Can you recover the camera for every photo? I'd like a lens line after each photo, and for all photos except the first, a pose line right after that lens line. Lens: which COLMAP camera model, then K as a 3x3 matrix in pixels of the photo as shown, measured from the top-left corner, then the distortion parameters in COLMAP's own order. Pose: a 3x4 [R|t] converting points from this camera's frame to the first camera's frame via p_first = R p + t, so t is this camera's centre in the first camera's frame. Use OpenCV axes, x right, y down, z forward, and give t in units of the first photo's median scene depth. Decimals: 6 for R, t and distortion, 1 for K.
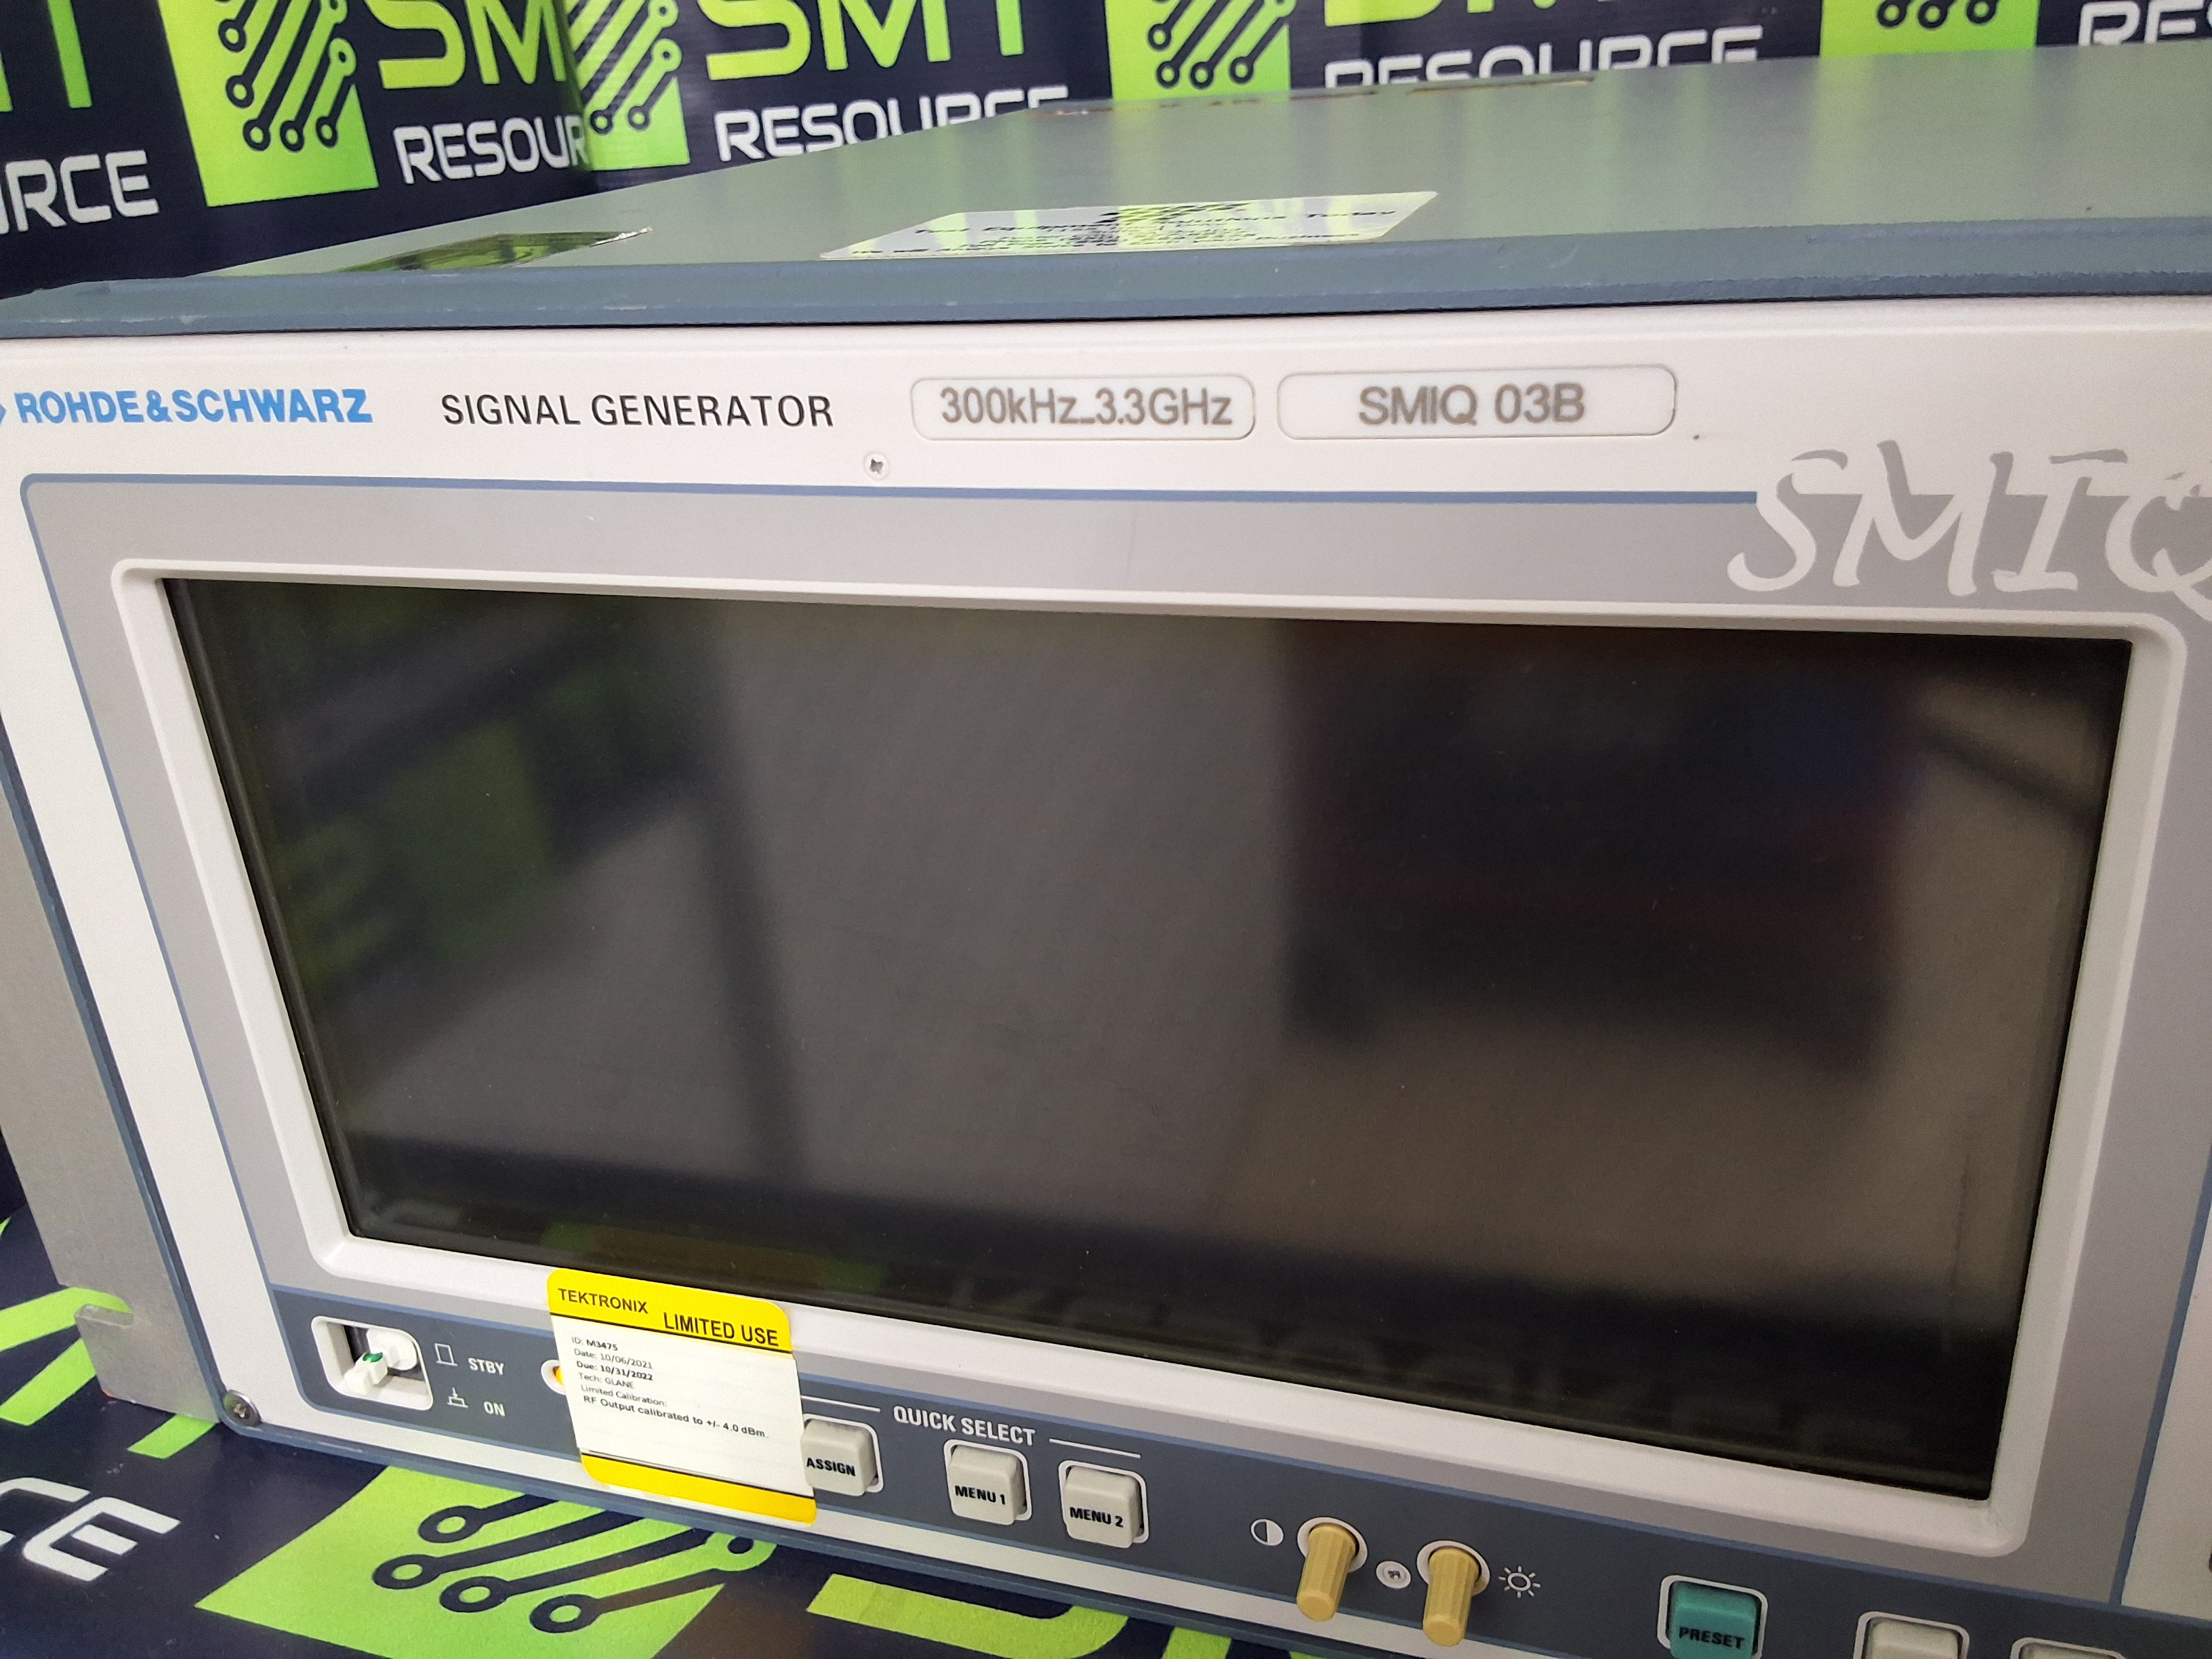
lens RADIAL K [[1779.3, 0, 1112.1], [0, 1779.3, 801.9], [0, 0, 1]] dist [0.106623, -0.182172]
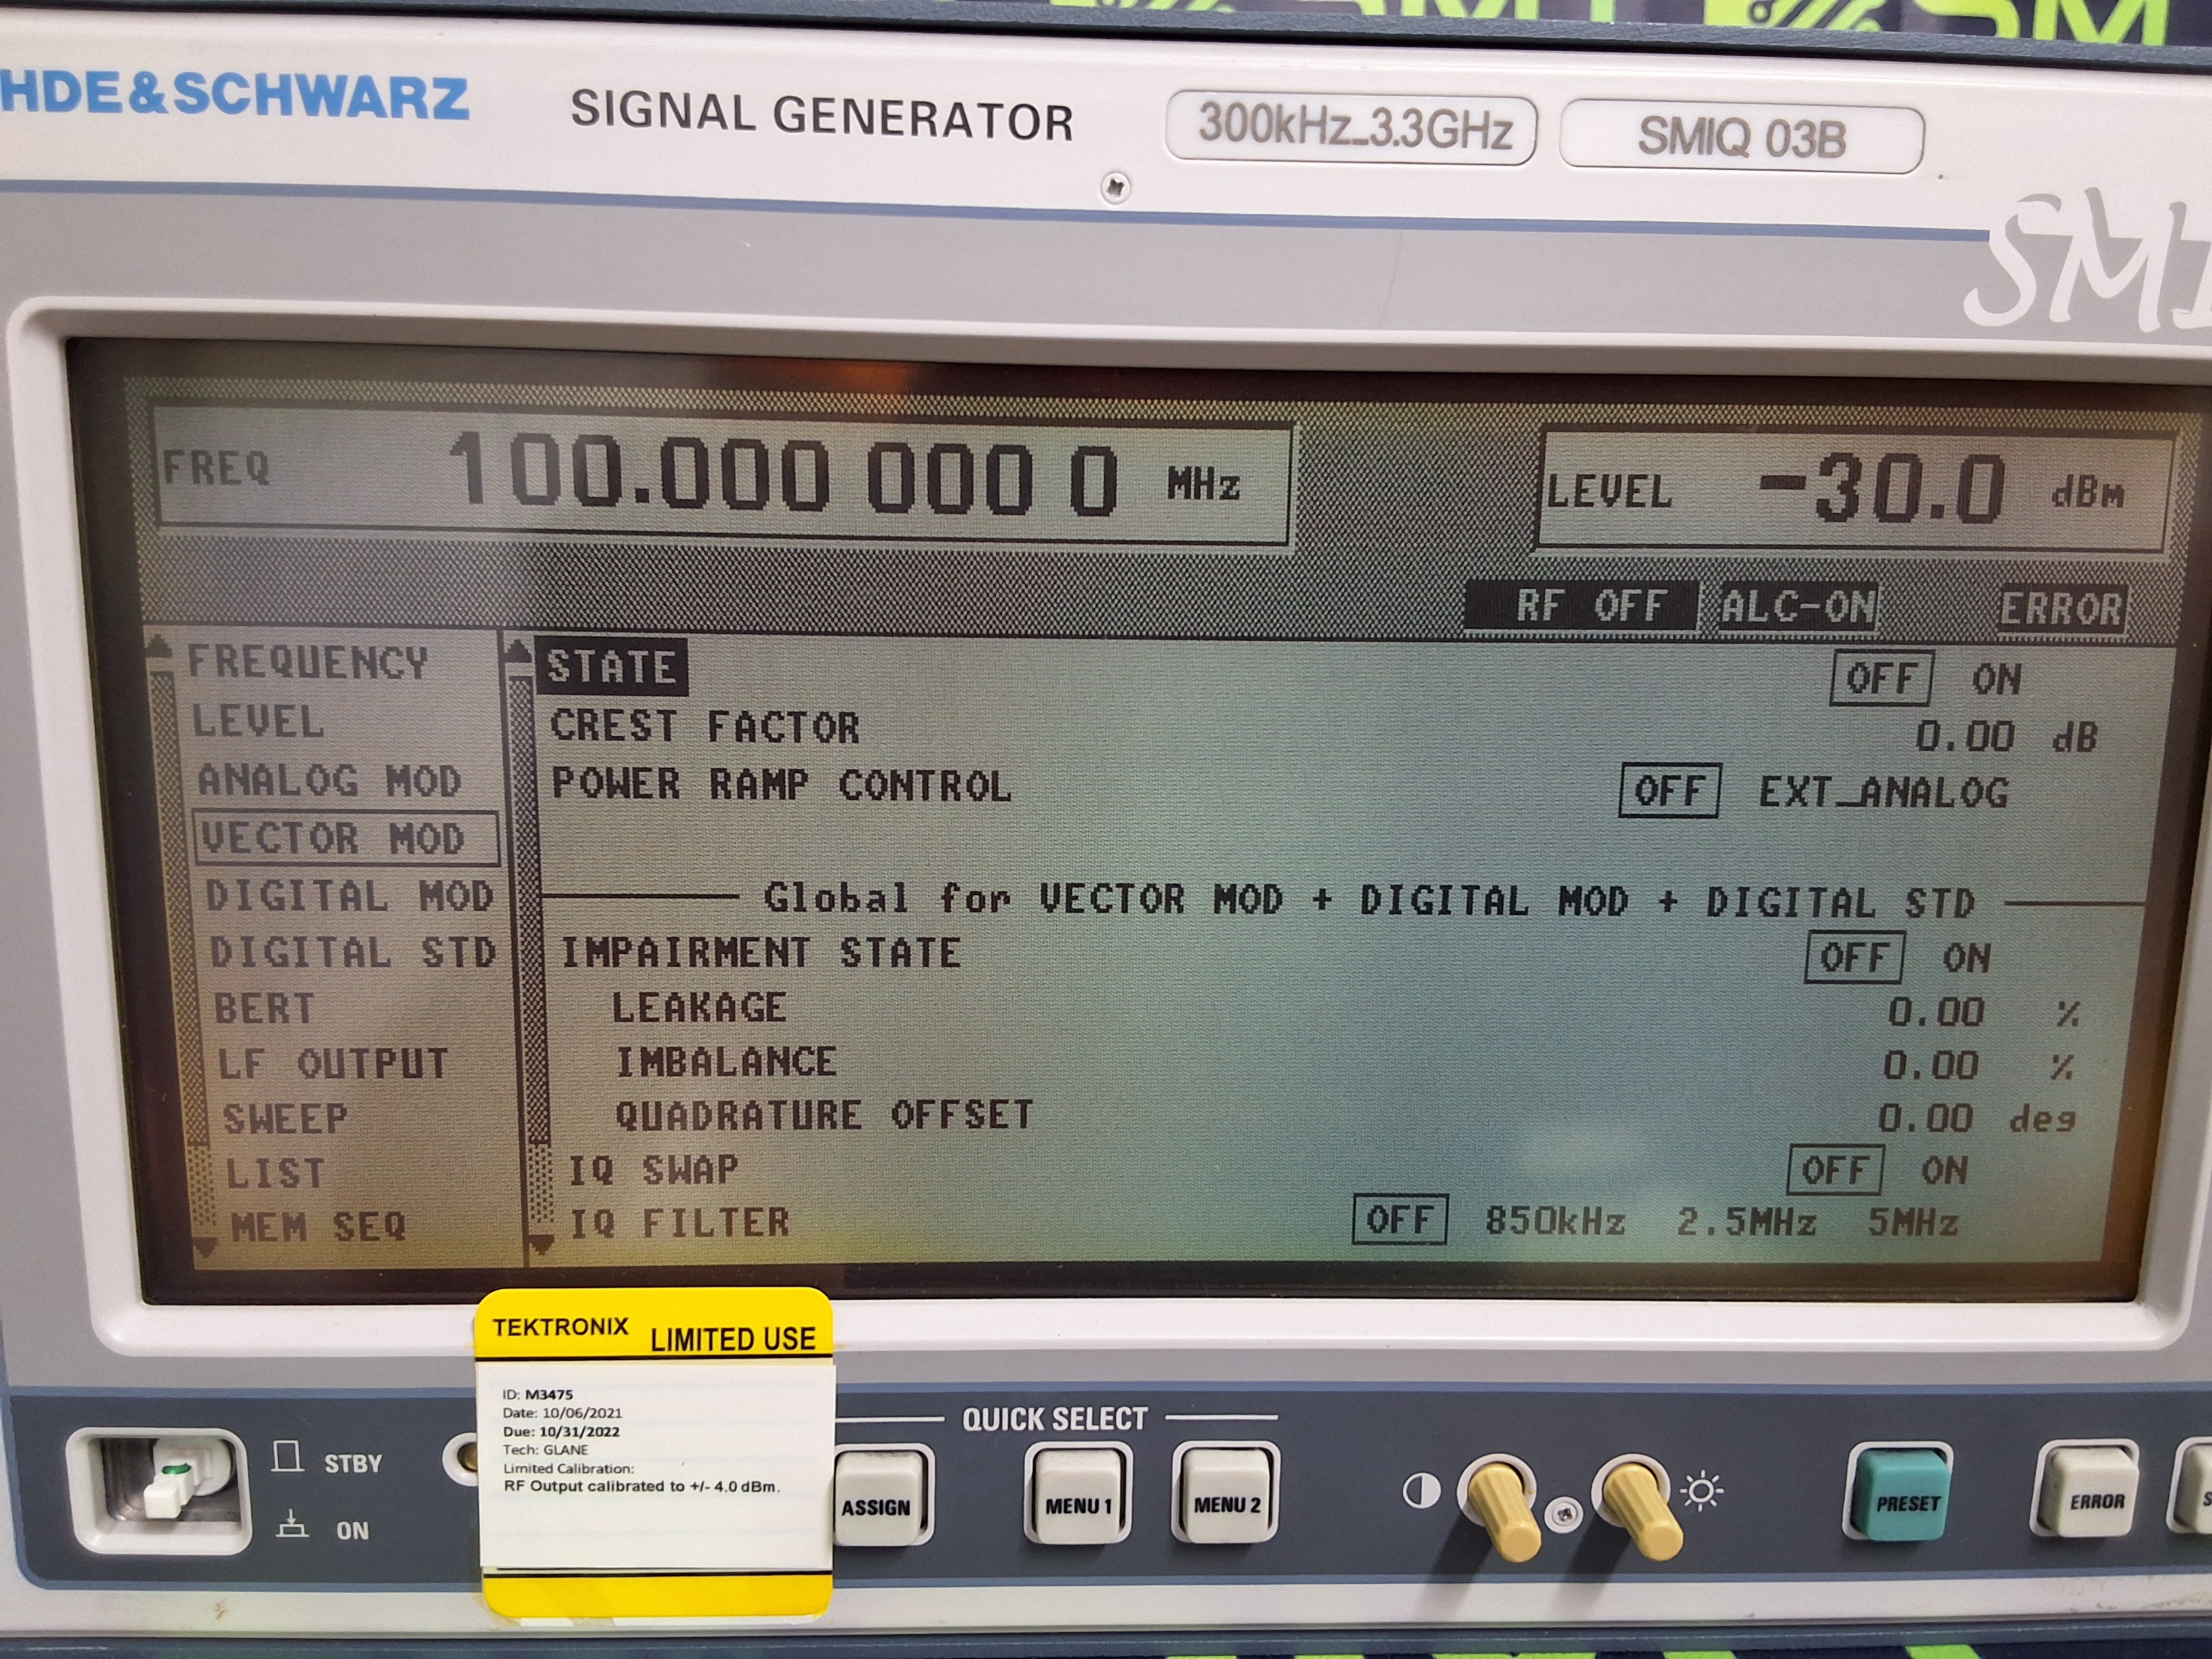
lens RADIAL K [[1779.3, 0, 1108.3], [0, 1779.3, 839.9], [0, 0, 1]] dist [0.106623, -0.182172]
pose [[0.936613, 0.023389, 0.349585, -0.427800], [0.059892, 0.972396, -0.225521, 0.332240], [-0.345210, 0.232163, 0.909357, 0.215017]]
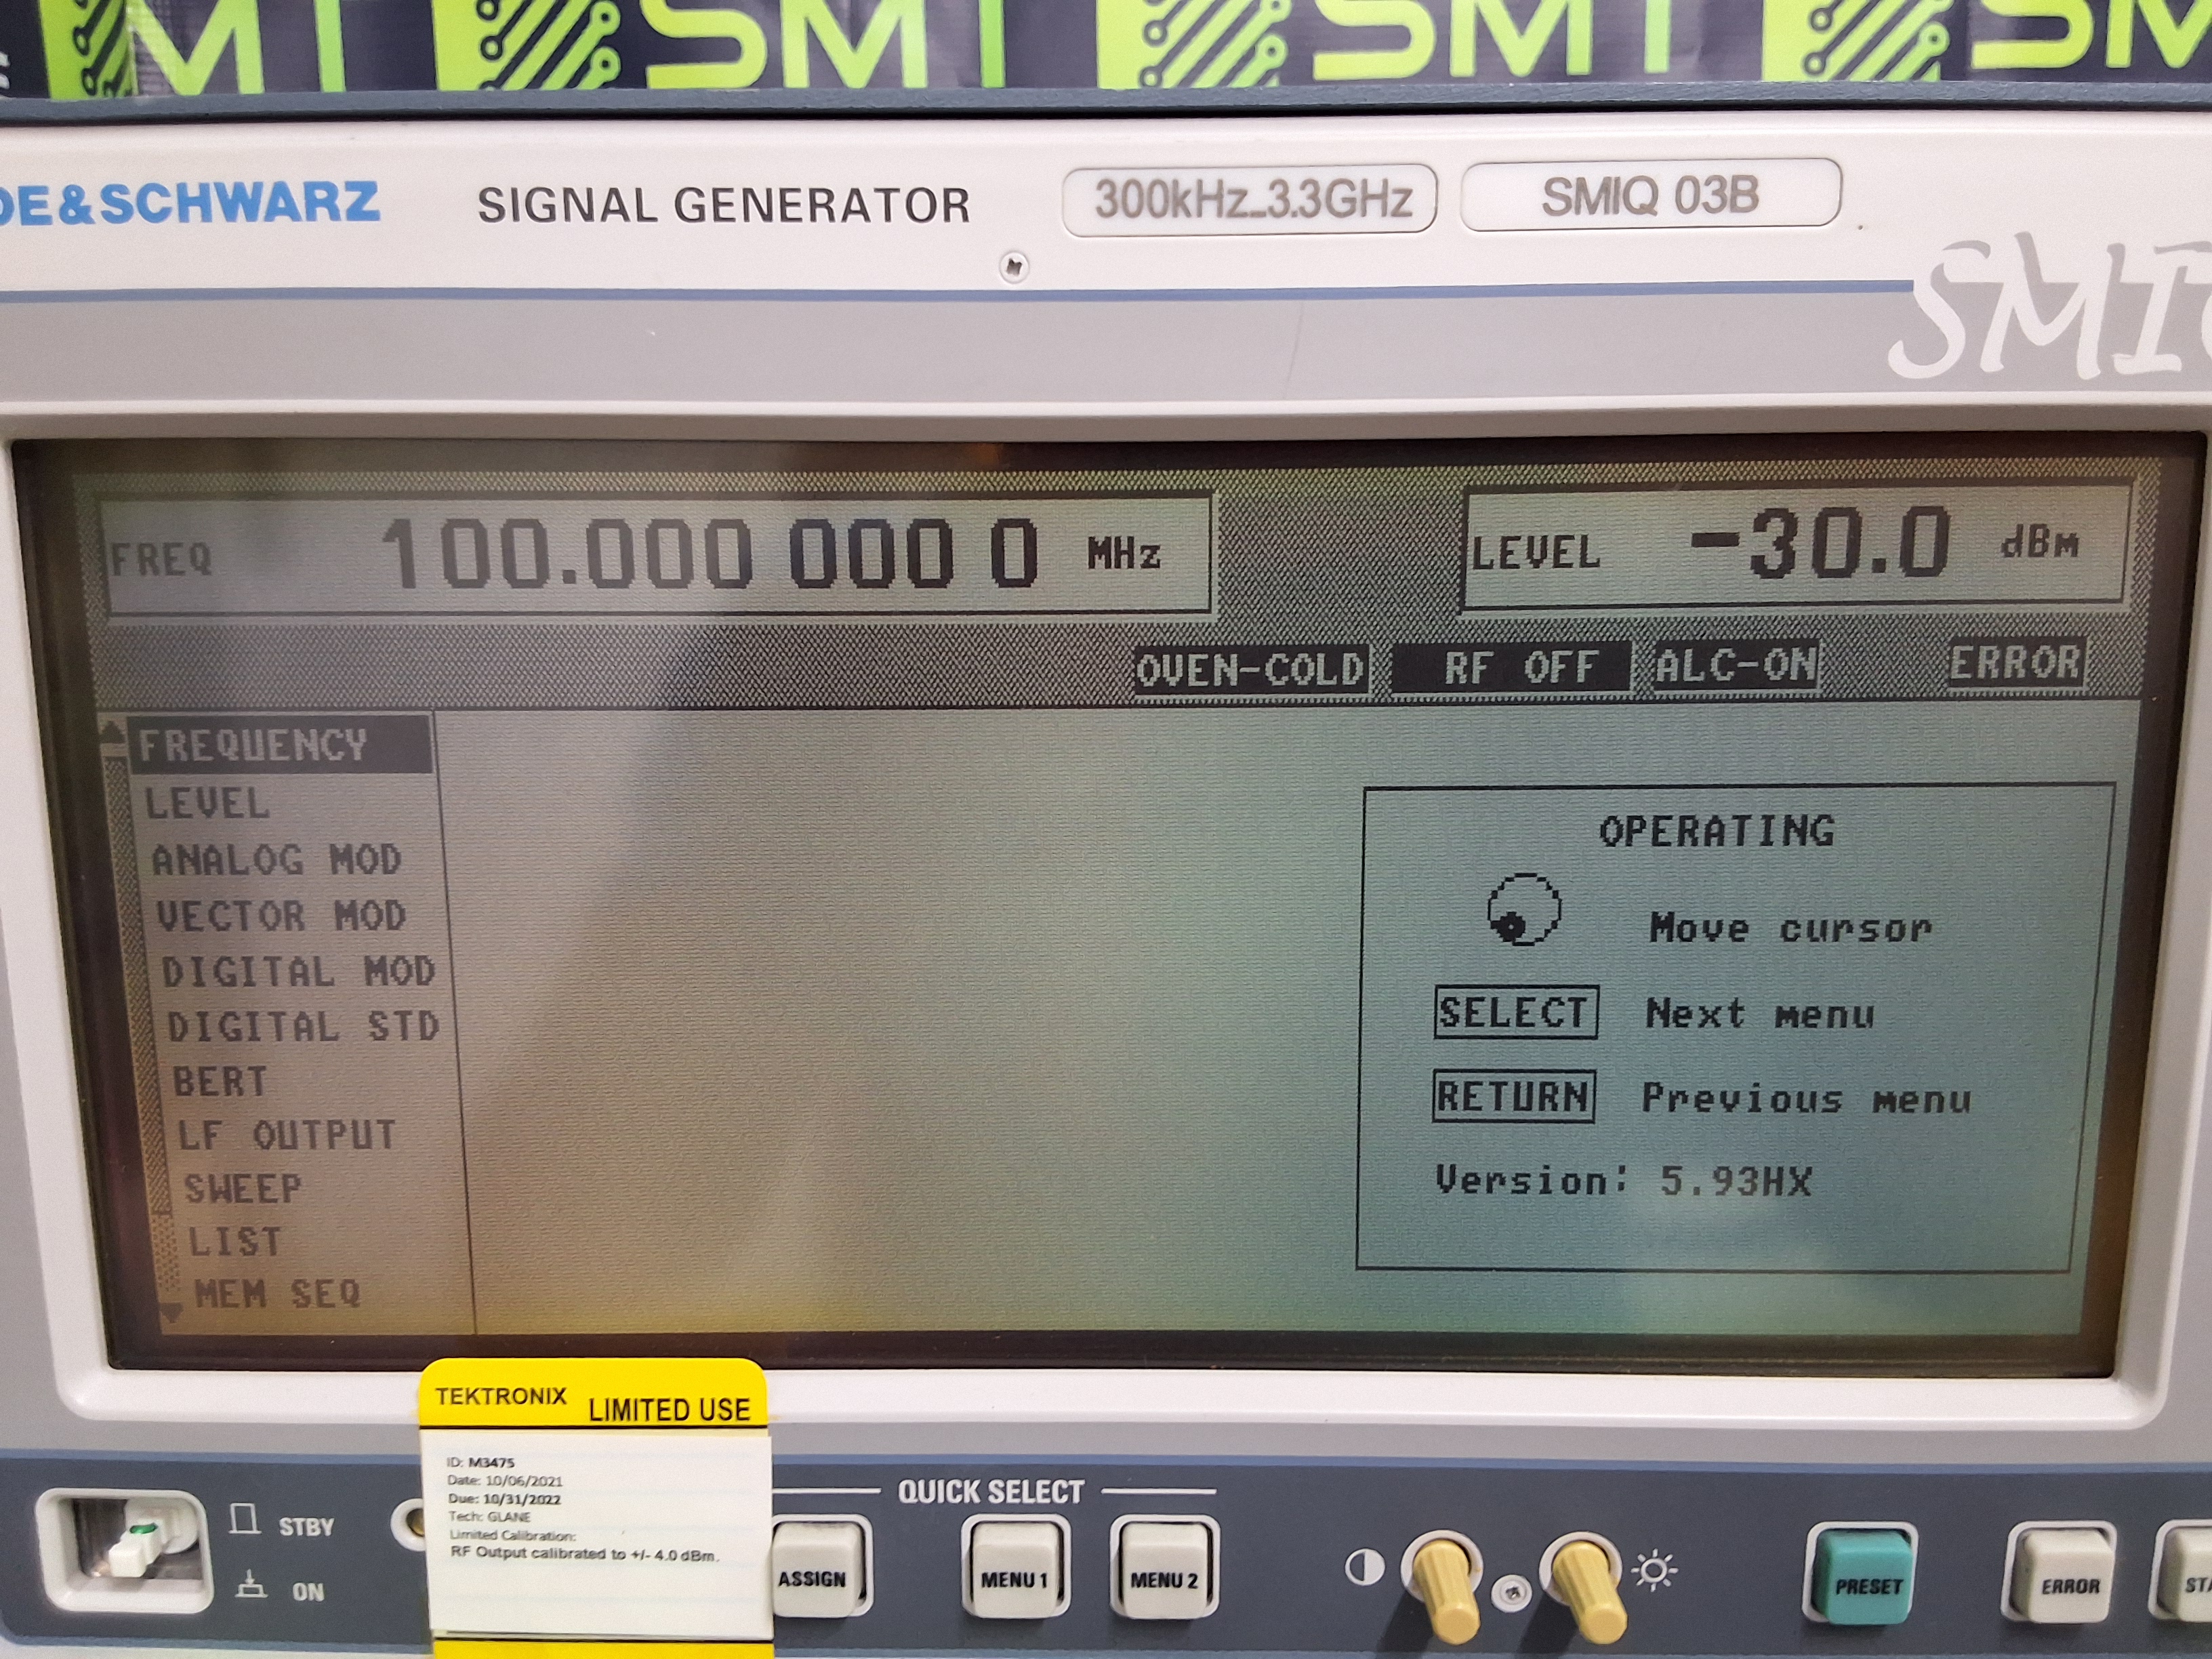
lens RADIAL K [[1779.3, 0, 1115.8], [0, 1779.3, 835.7], [0, 0, 1]] dist [0.106623, -0.182172]
pose [[0.956493, 0.015086, 0.291366, -0.328878], [0.056574, 0.970116, -0.235952, 0.305153], [-0.286218, 0.242170, 0.927056, 0.176377]]
